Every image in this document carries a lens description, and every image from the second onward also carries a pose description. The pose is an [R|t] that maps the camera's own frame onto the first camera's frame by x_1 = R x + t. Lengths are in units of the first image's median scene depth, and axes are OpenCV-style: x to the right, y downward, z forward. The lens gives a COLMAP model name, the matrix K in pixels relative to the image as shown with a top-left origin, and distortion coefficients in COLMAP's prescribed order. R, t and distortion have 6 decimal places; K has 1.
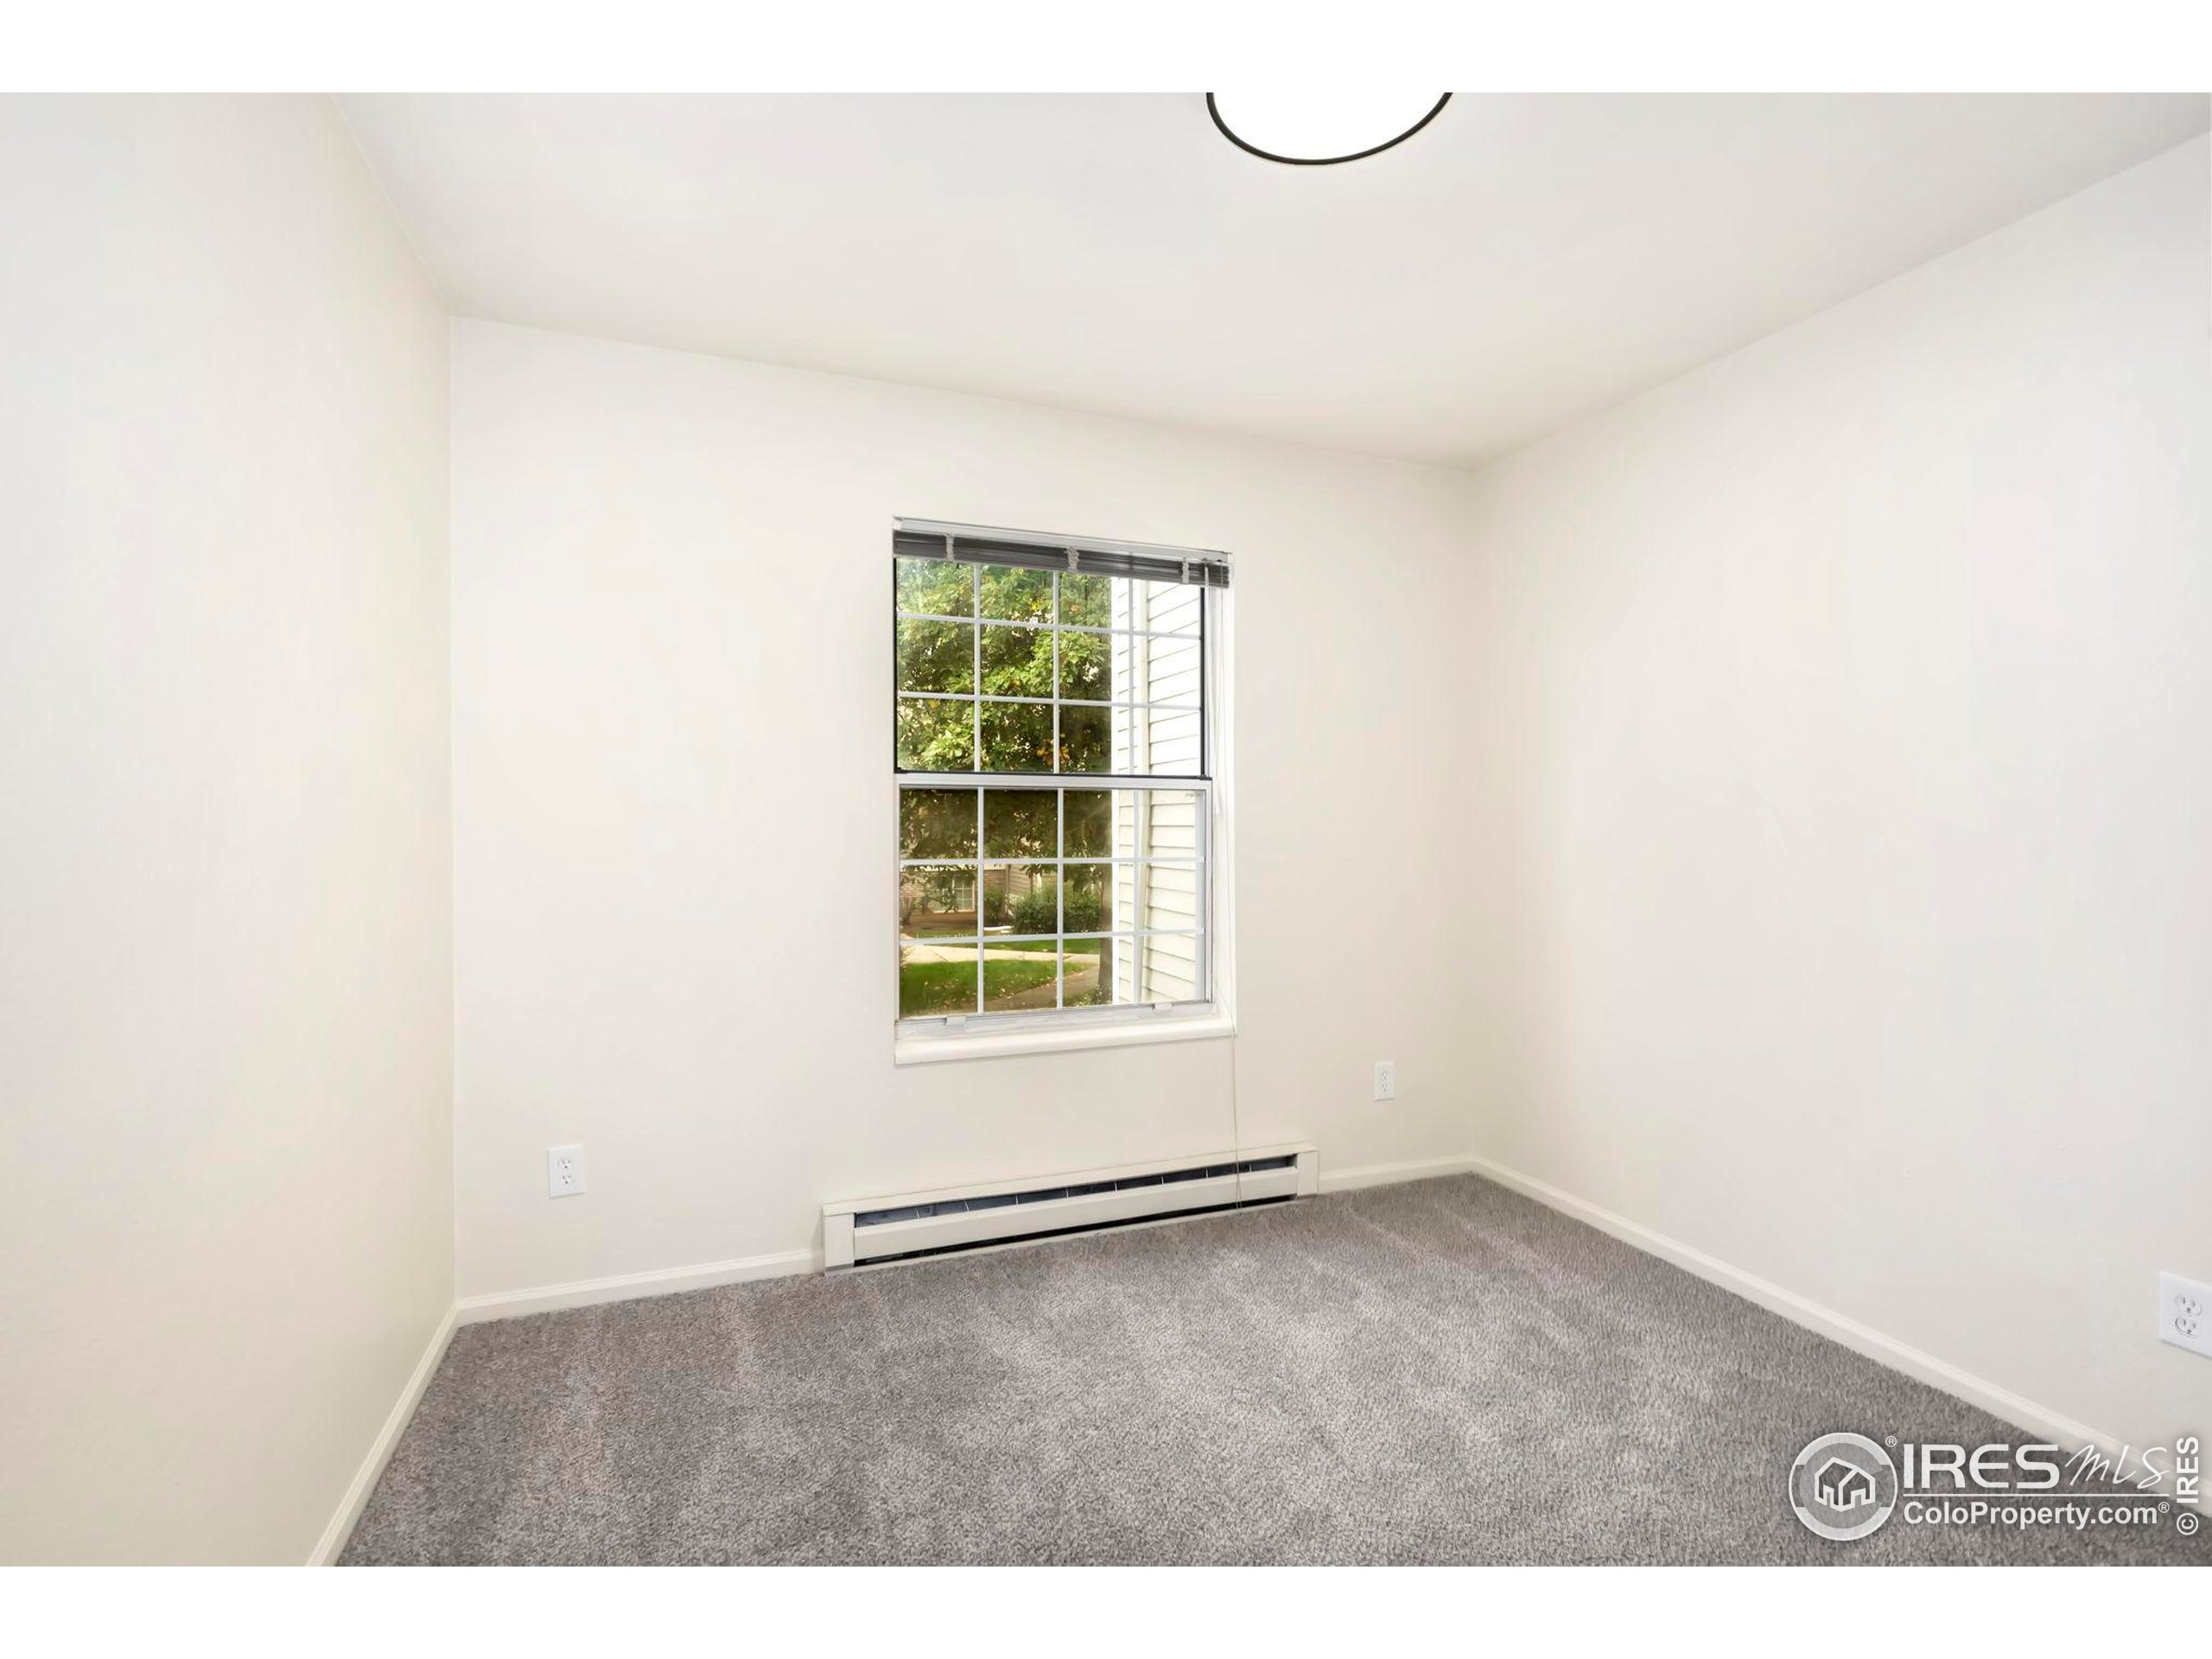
lens RADIAL K [[1136.0, 0, 1097.9], [0, 1136.0, 826.4], [0, 0, 1]] dist [0.005966, -0.000006]
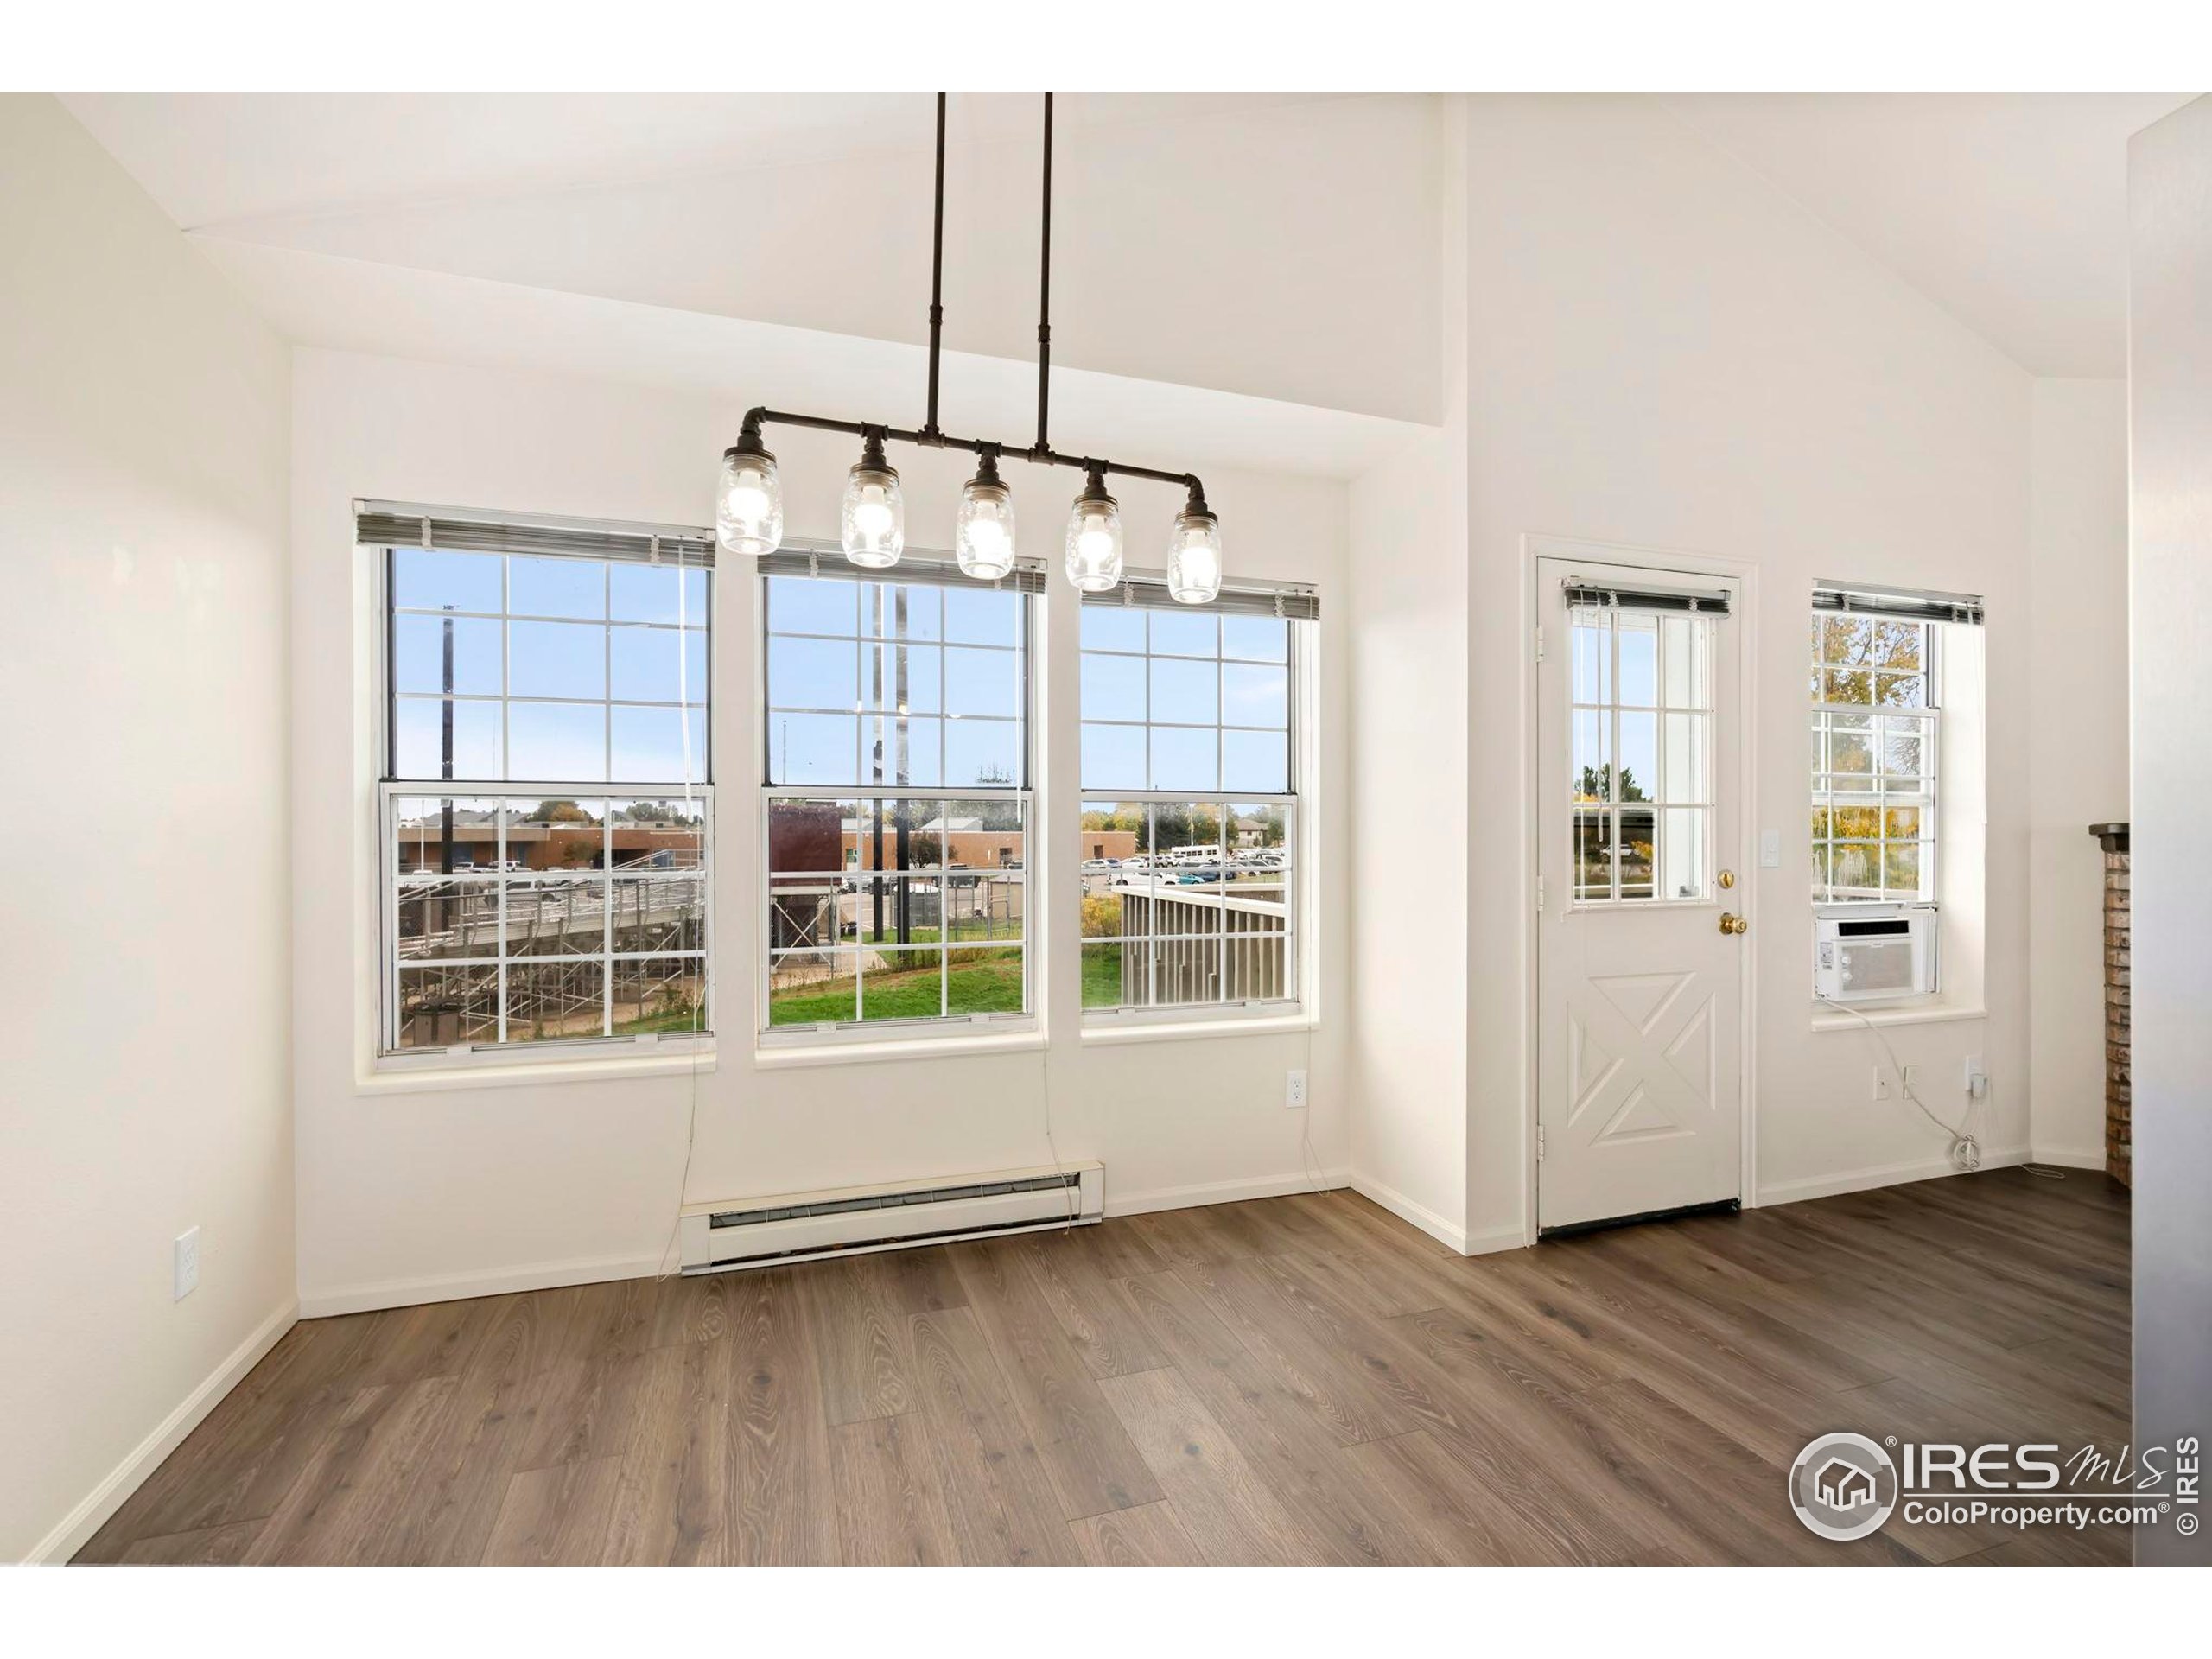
lens RADIAL K [[1032.0, 0, 1120.4], [0, 1032.0, 845.7], [0, 0, 1]] dist [0.003769, 0.000964]
pose [[0.996773, -0.001864, -0.080253, 0.229232], [0.002431, 0.999973, 0.006966, 0.000655], [0.080238, -0.007139, 0.996750, 0.101311]]
